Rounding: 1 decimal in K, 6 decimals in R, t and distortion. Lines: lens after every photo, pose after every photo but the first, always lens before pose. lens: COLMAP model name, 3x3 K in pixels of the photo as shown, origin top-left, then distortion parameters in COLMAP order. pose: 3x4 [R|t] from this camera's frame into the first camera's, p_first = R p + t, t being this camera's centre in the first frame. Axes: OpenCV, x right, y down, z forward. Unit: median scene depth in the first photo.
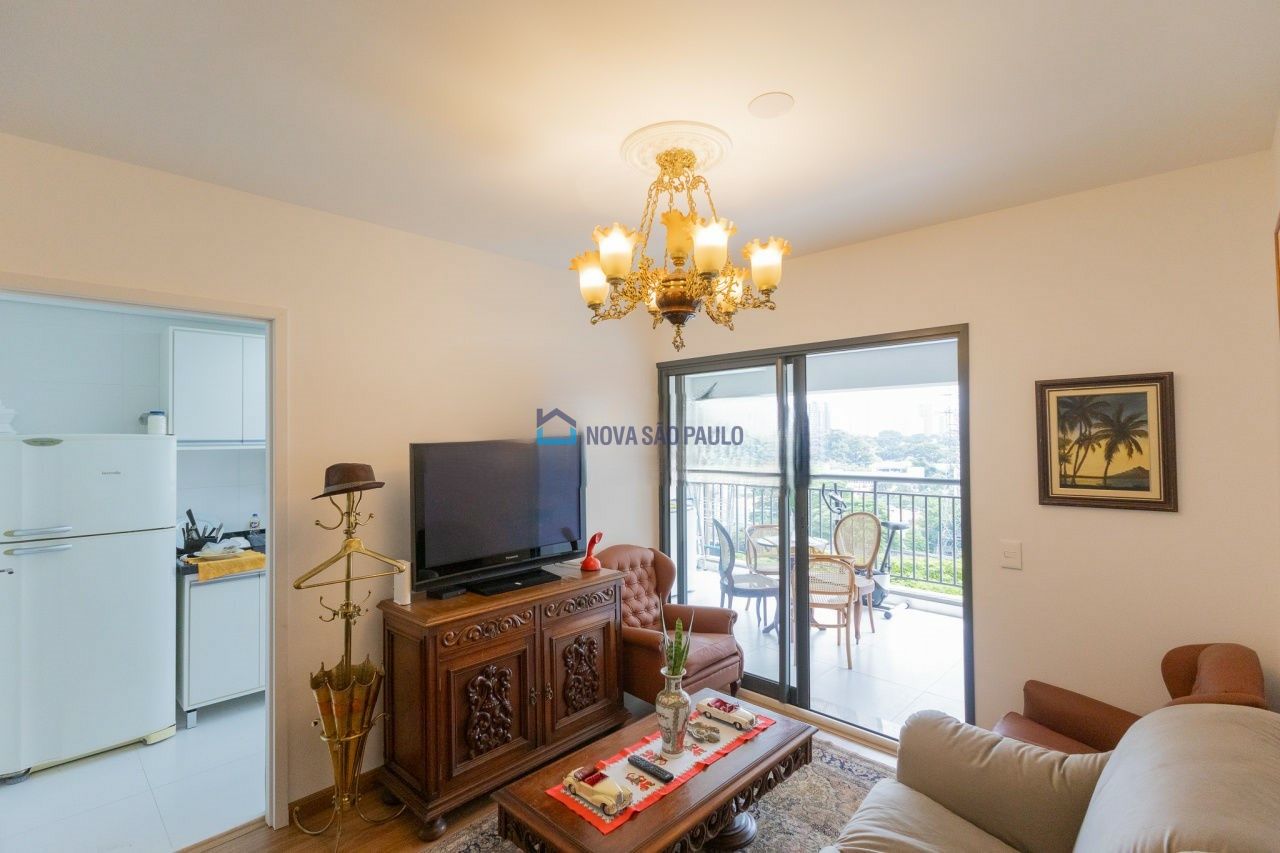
lens RADIAL K [[597.3, 0, 636.8], [0, 597.3, 433.4], [0, 0, 1]] dist [0.000811, 0.000066]
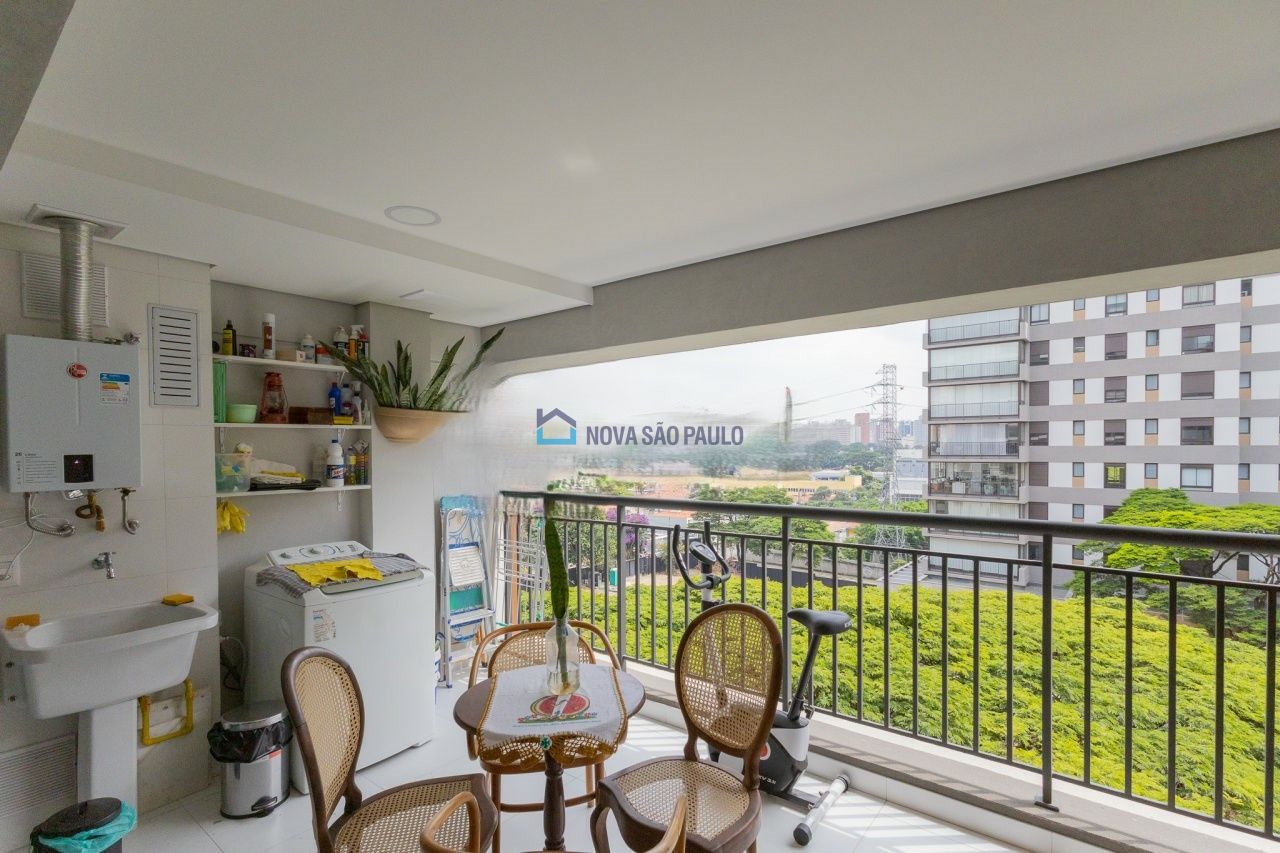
lens RADIAL K [[610.5, 0, 638.3], [0, 610.5, 448.2], [0, 0, 1]] dist [0.000978, -0.000002]
pose [[0.995182, 0.002515, 0.098013, 0.280208], [-0.003606, 0.999934, 0.010953, 0.022653], [-0.097979, -0.011254, 0.995125, 0.626531]]
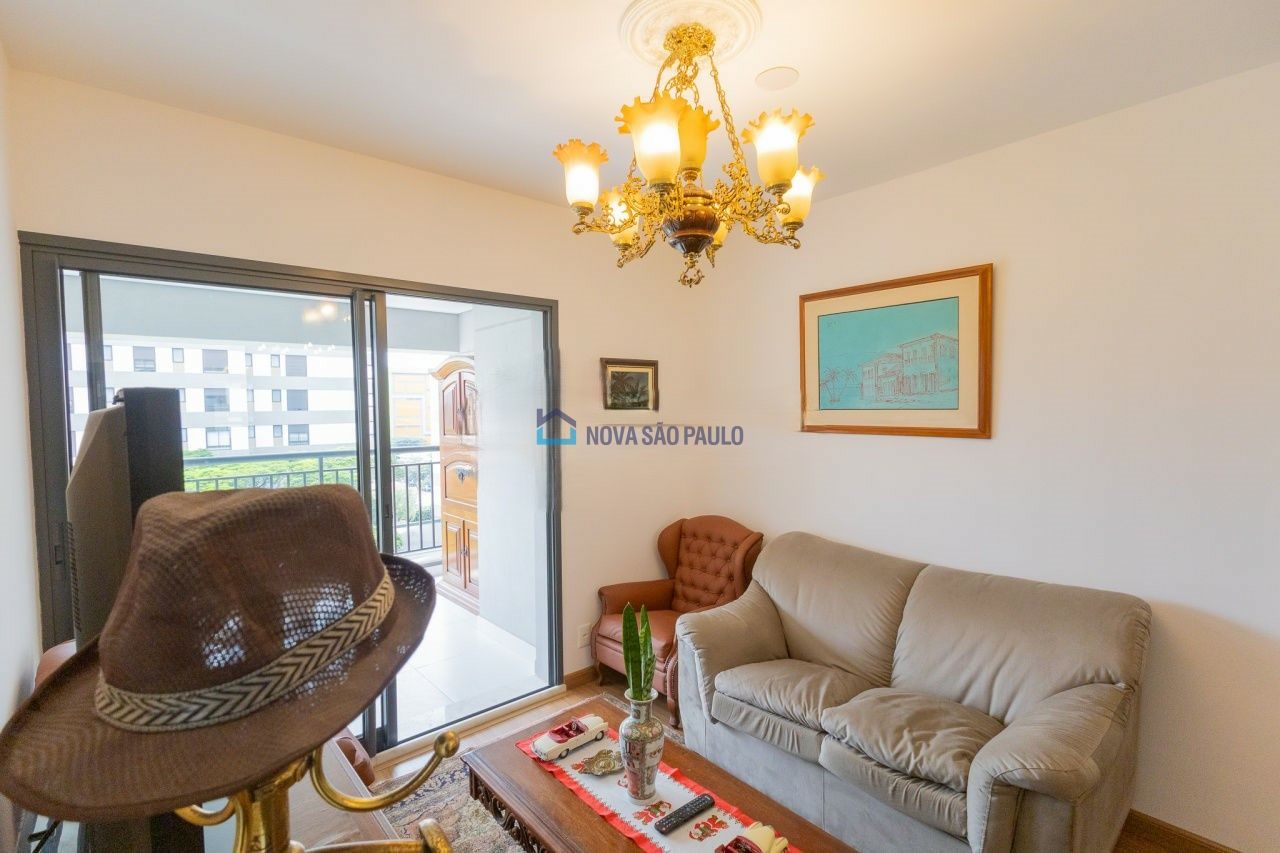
lens RADIAL K [[597.3, 0, 636.8], [0, 597.3, 433.4], [0, 0, 1]] dist [0.000811, 0.000066]
pose [[0.075521, -0.040163, 0.996335, -0.462229], [0.001379, 0.999192, 0.040174, 0.017558], [-0.997143, -0.001660, 0.075516, 0.622795]]
